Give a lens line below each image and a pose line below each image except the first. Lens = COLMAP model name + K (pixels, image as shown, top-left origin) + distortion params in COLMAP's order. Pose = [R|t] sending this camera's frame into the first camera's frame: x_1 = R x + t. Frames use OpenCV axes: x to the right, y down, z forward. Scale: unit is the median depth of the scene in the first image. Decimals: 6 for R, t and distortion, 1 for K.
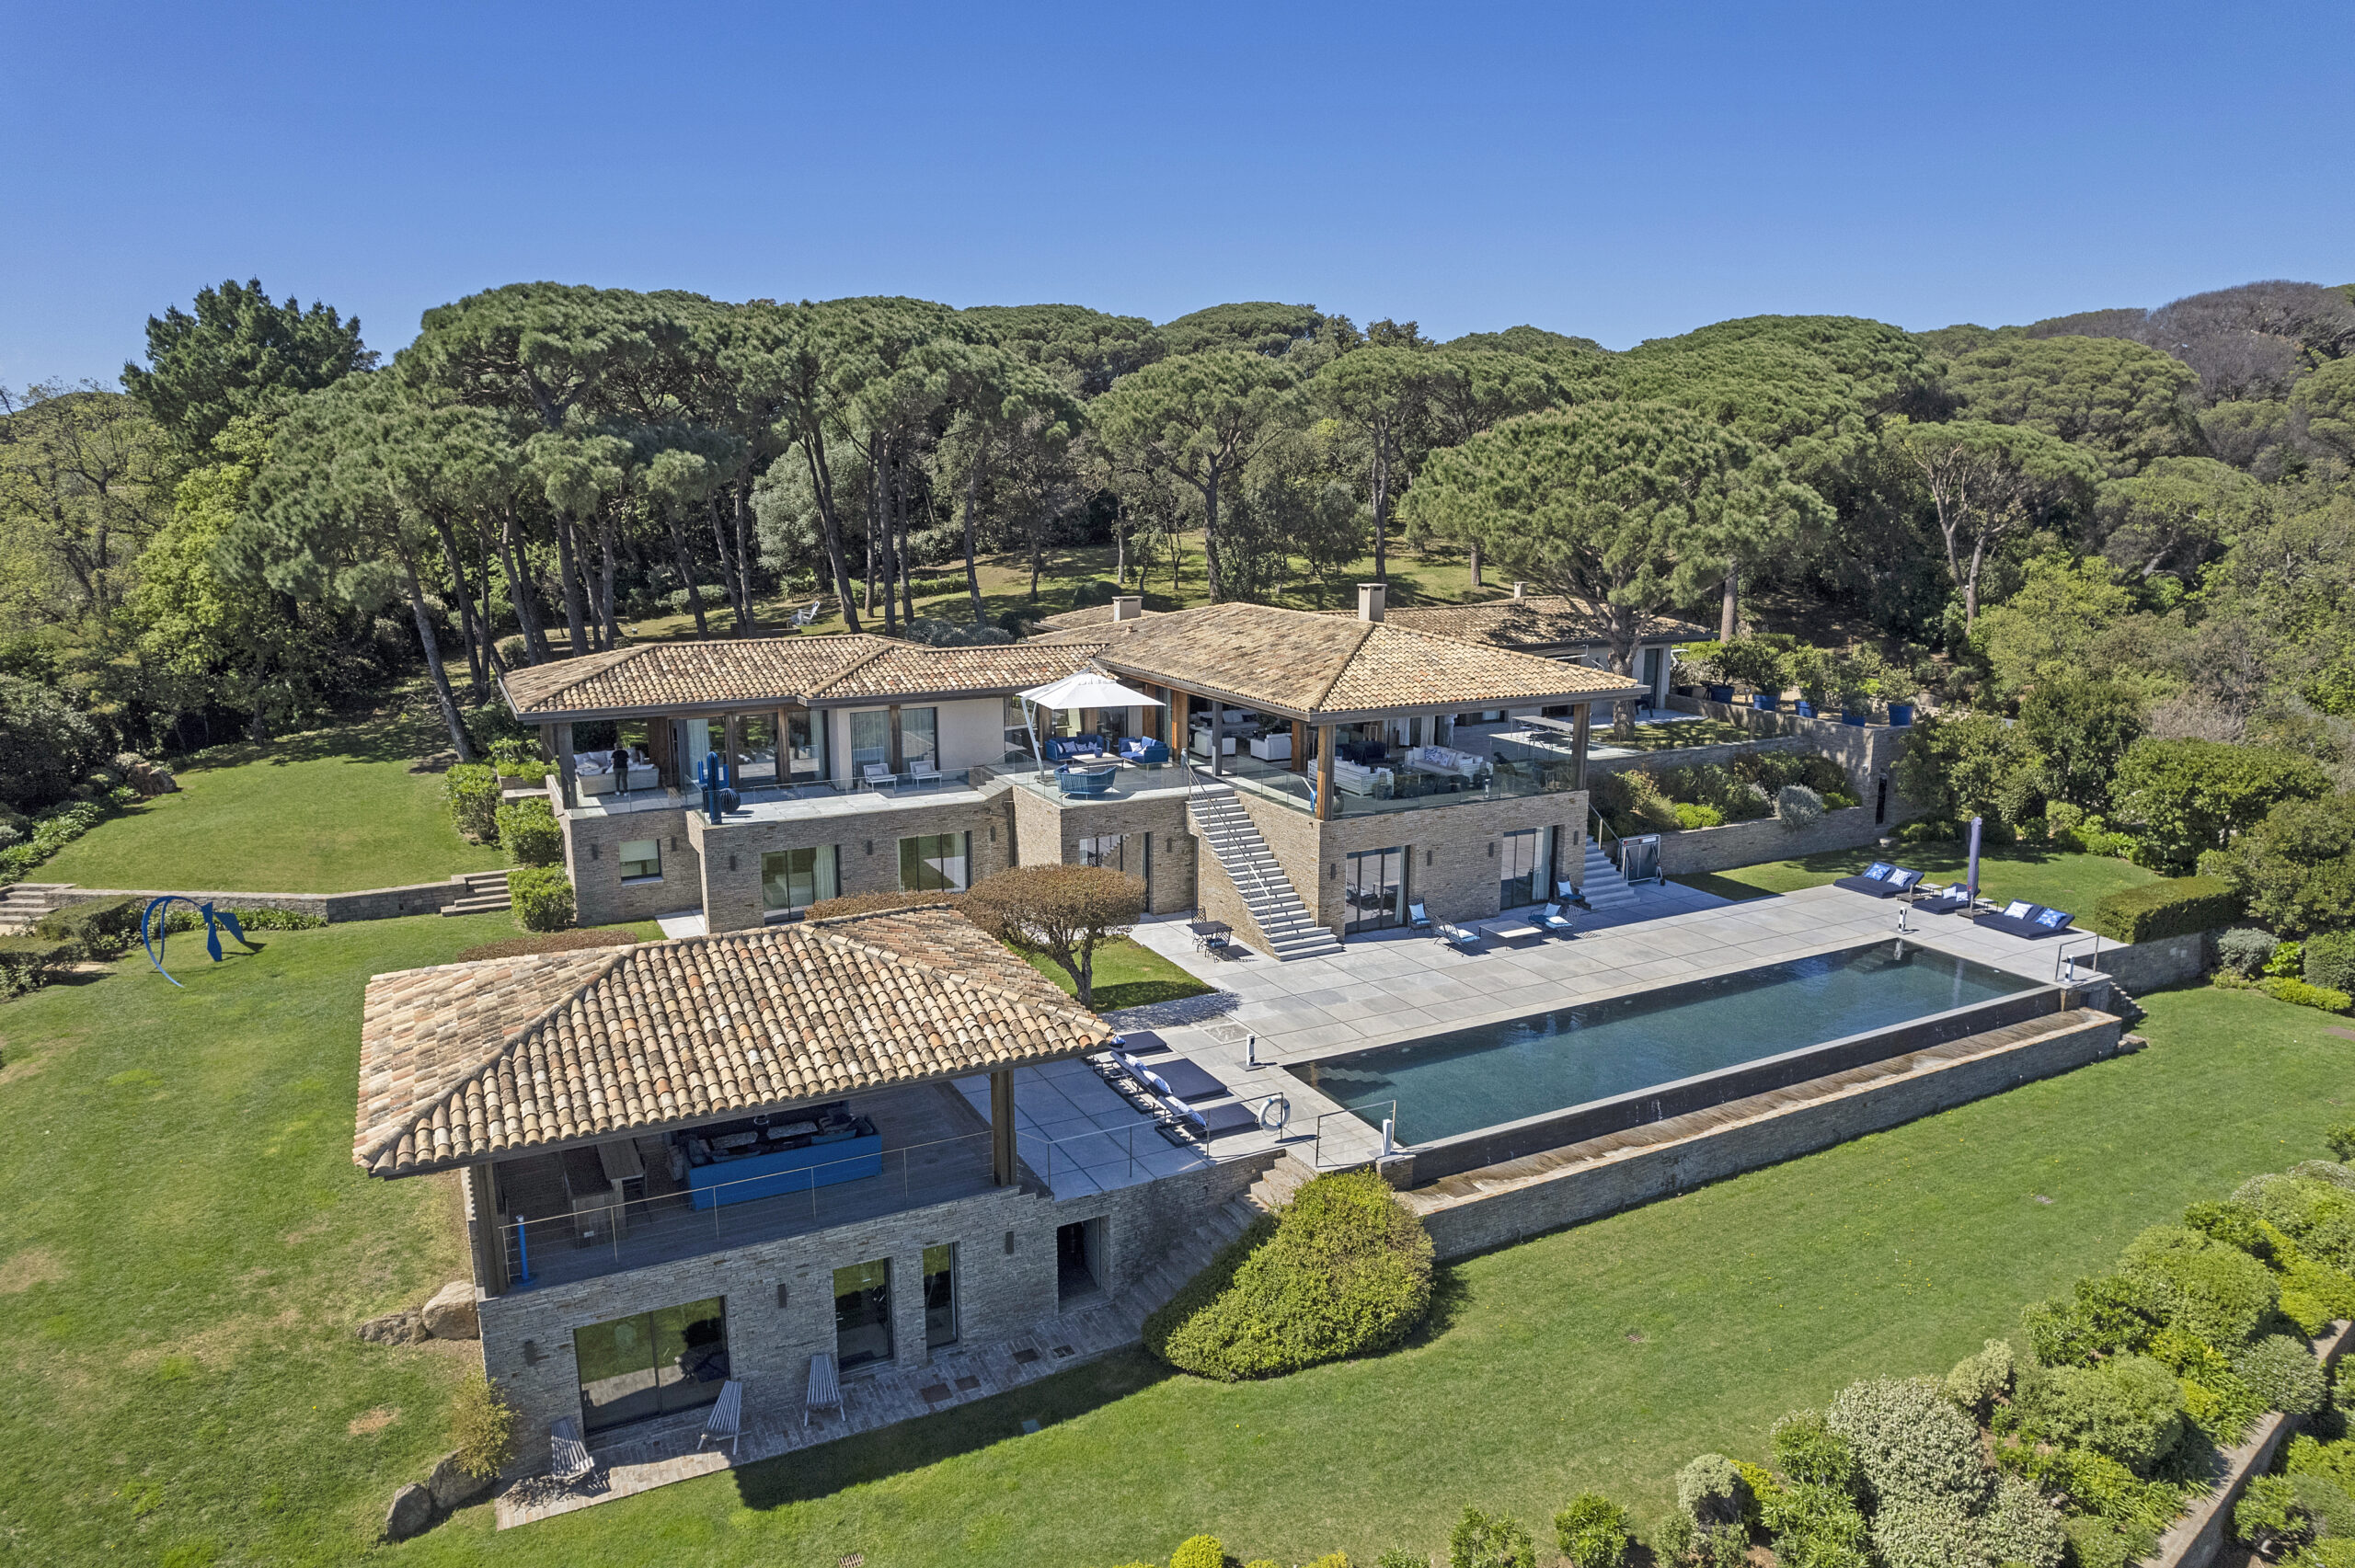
lens RADIAL K [[1505.9, 0, 1191.1], [0, 1505.9, 793.8], [0, 0, 1]] dist [-0.071623, 0.062192]
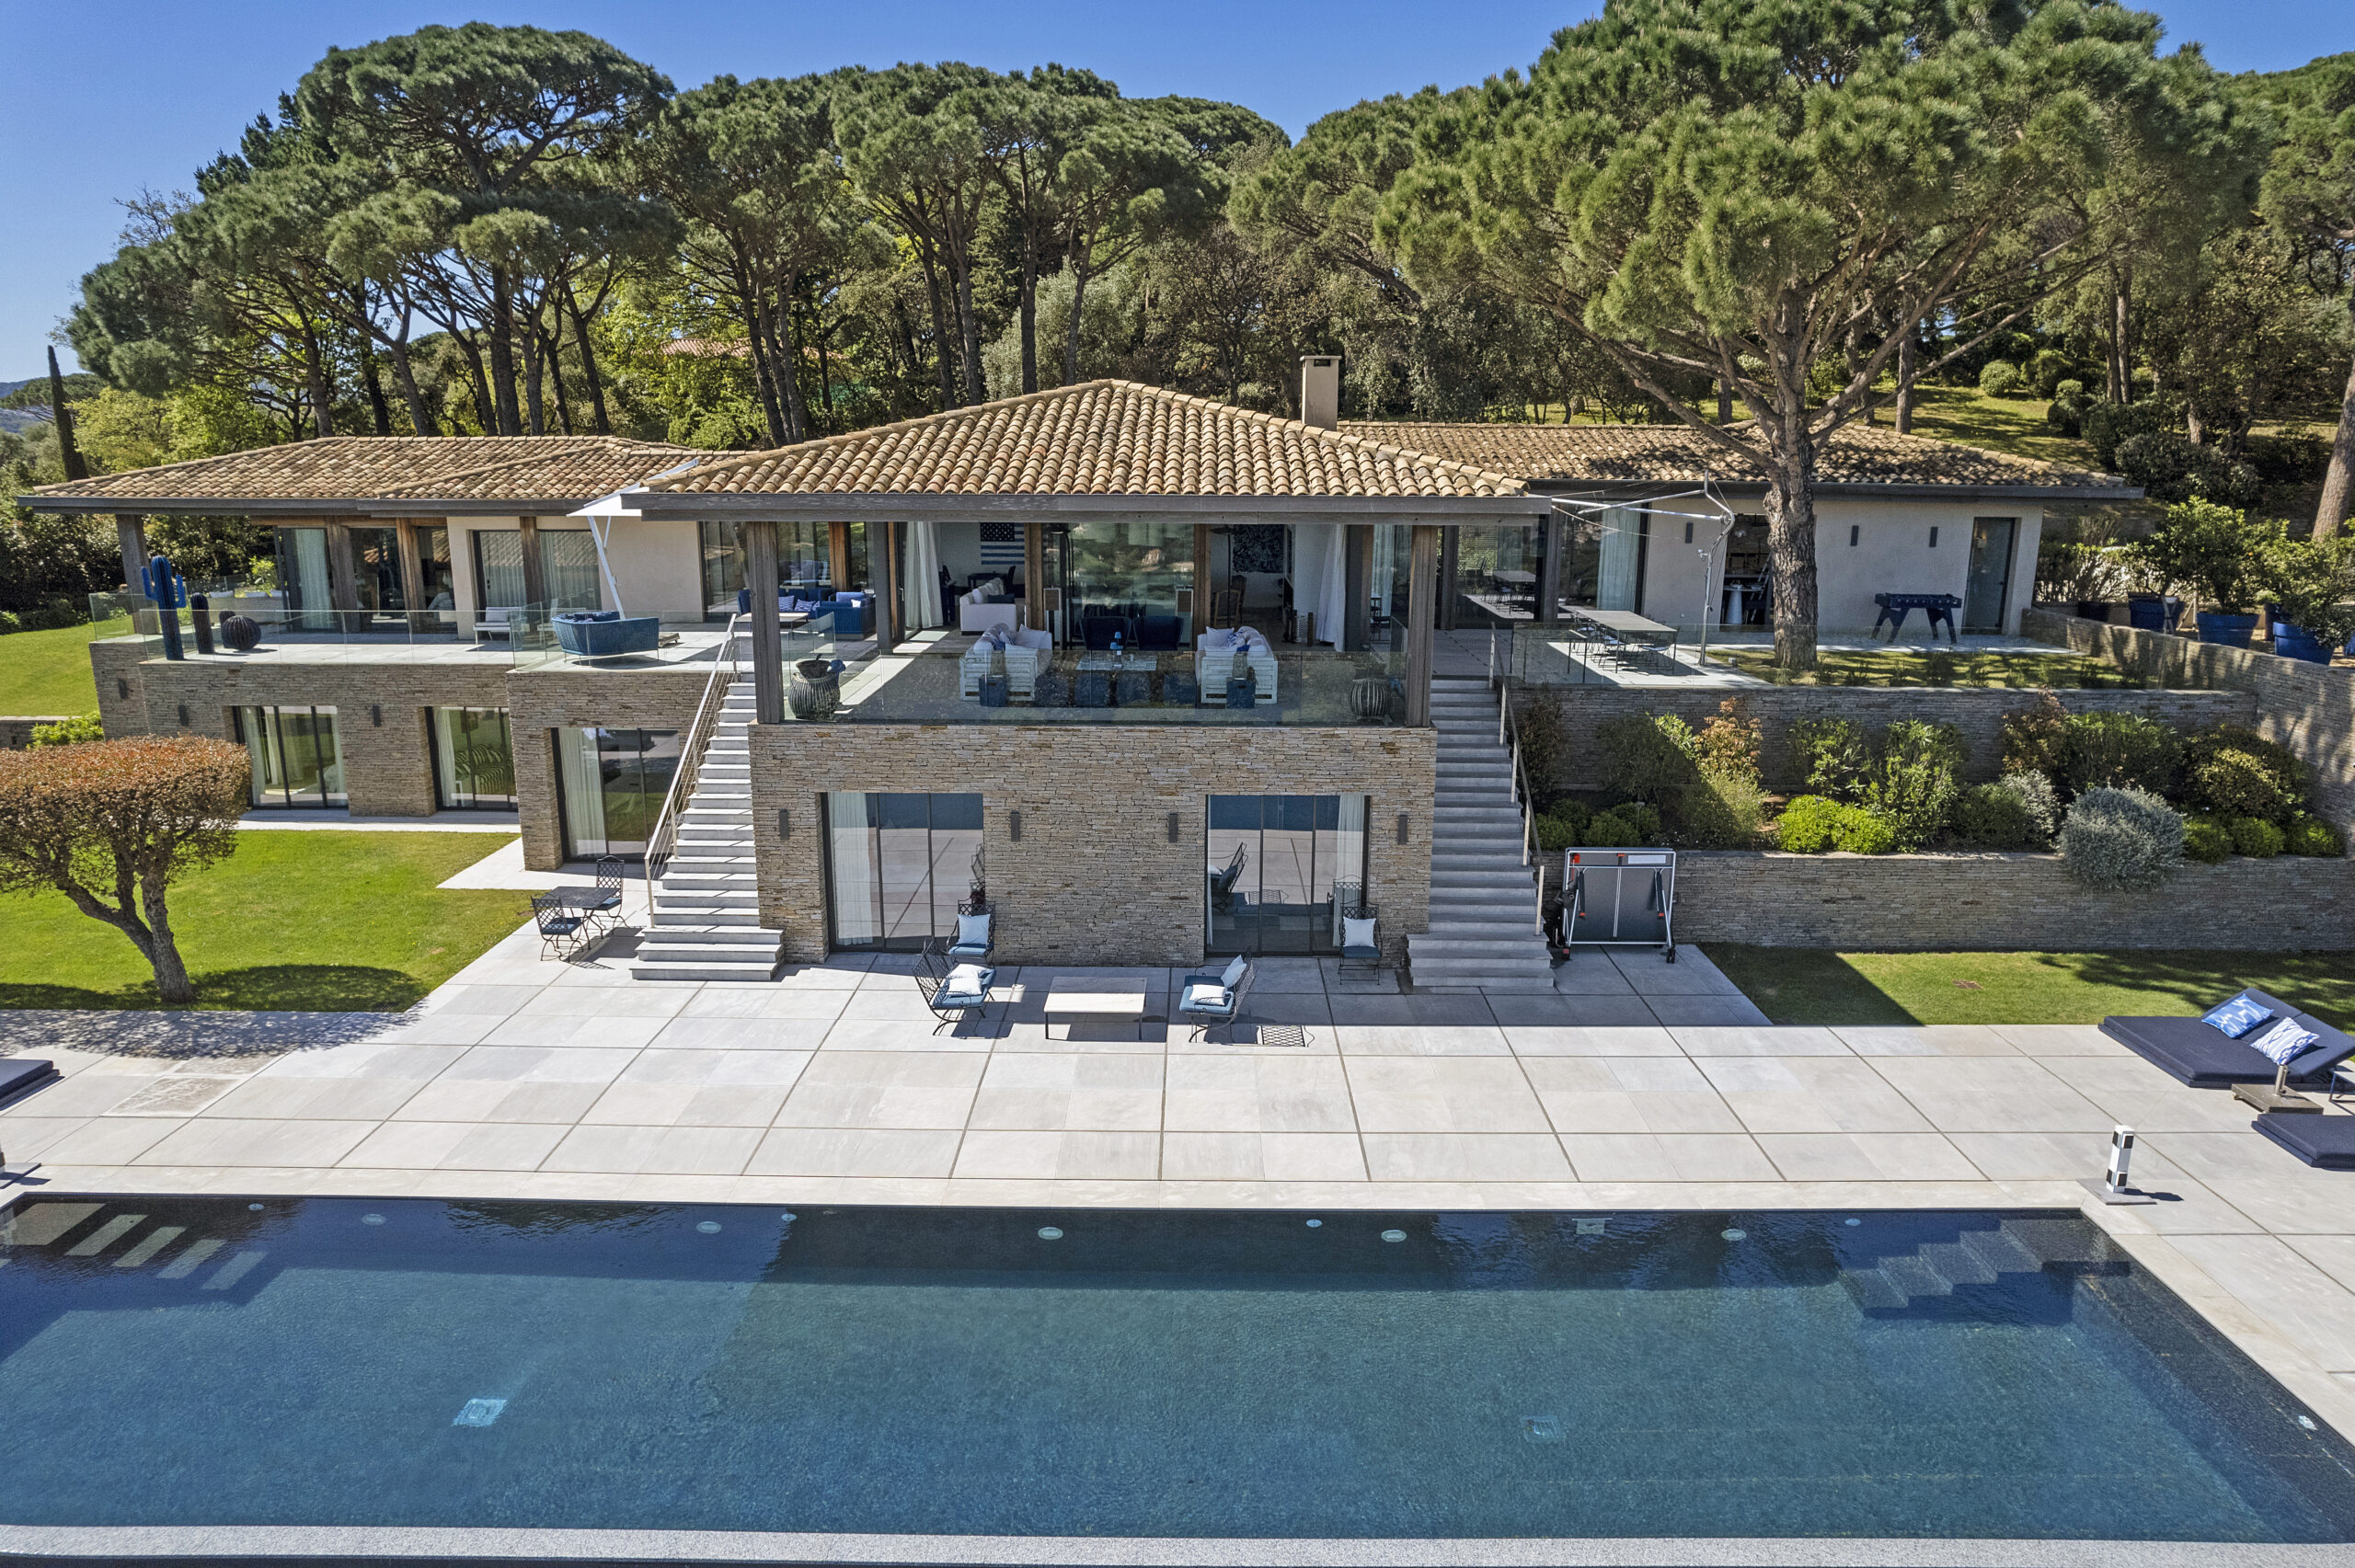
lens RADIAL K [[1505.9, 0, 1191.1], [0, 1505.9, 793.8], [0, 0, 1]] dist [-0.071623, 0.062192]
pose [[0.883491, 0.109059, -0.455577, 0.435104], [-0.099142, 0.994024, 0.045692, 0.003955], [0.457838, 0.004798, 0.889023, 0.587731]]
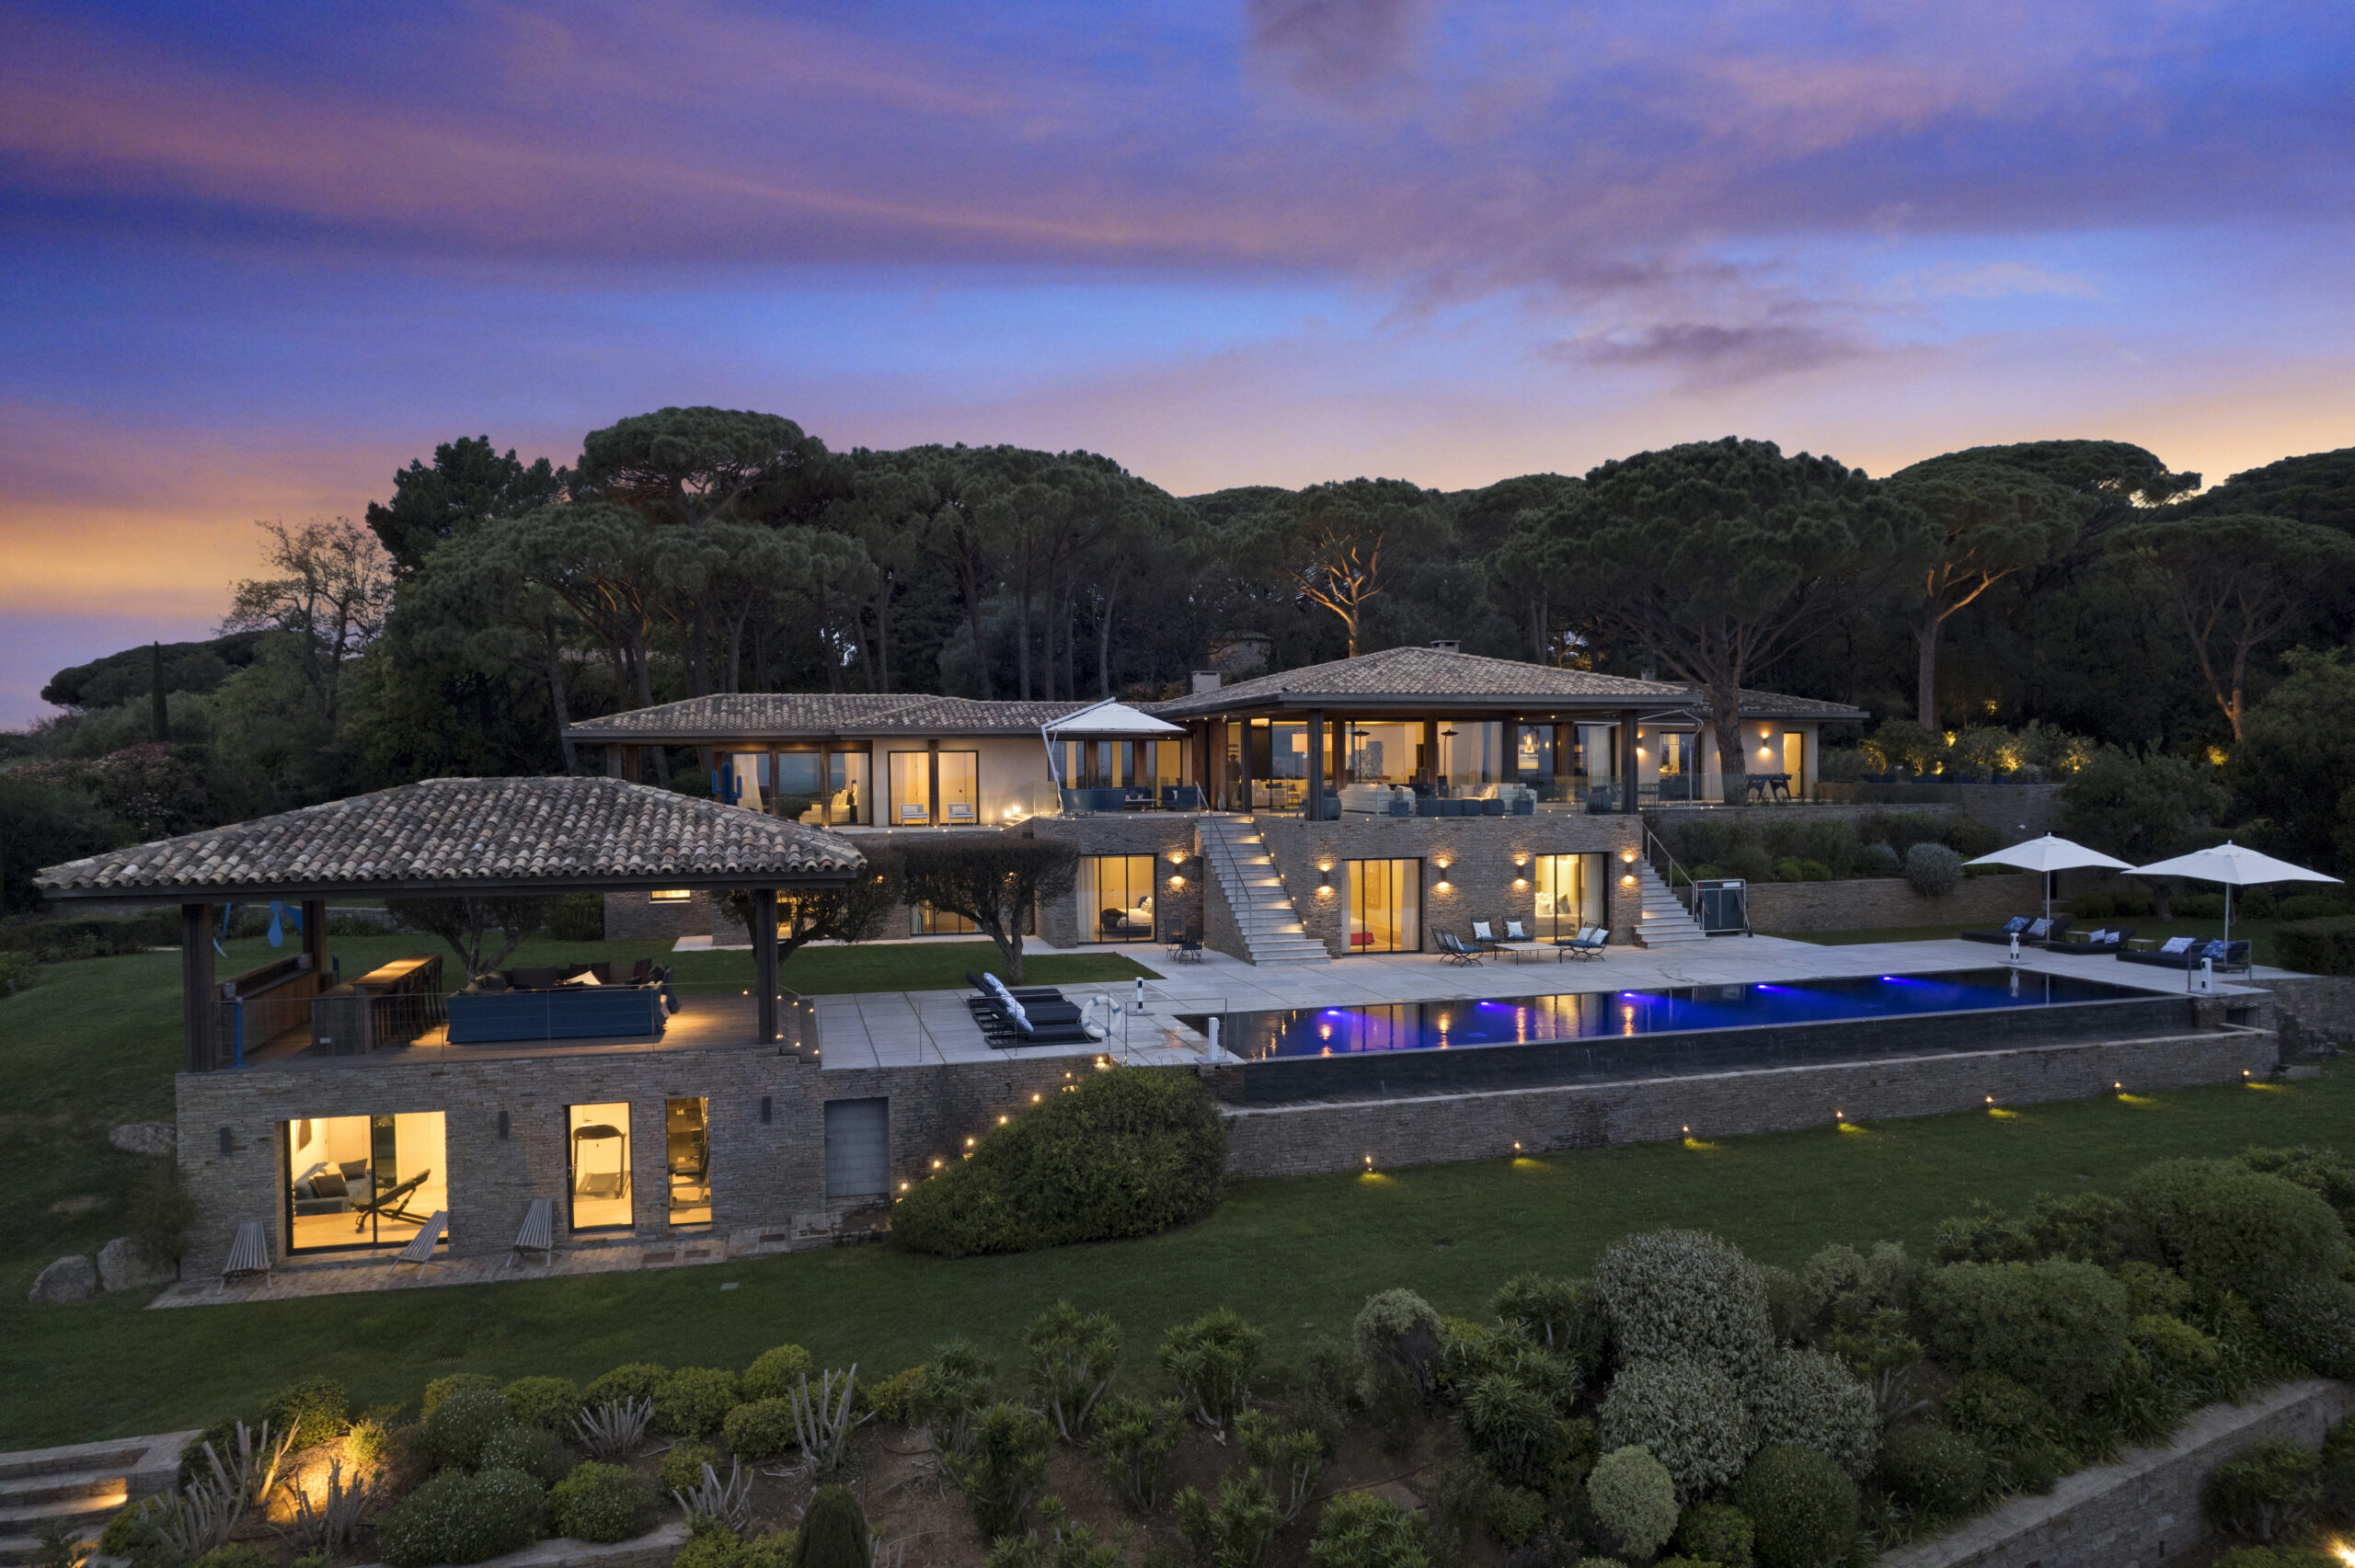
lens RADIAL K [[1505.9, 0, 1191.1], [0, 1505.9, 793.8], [0, 0, 1]] dist [-0.071623, 0.062192]
pose [[0.976837, -0.008797, -0.213806, 0.204610], [-0.031208, 0.982615, -0.183011, 0.166579], [0.211699, 0.185444, 0.959580, 0.085913]]
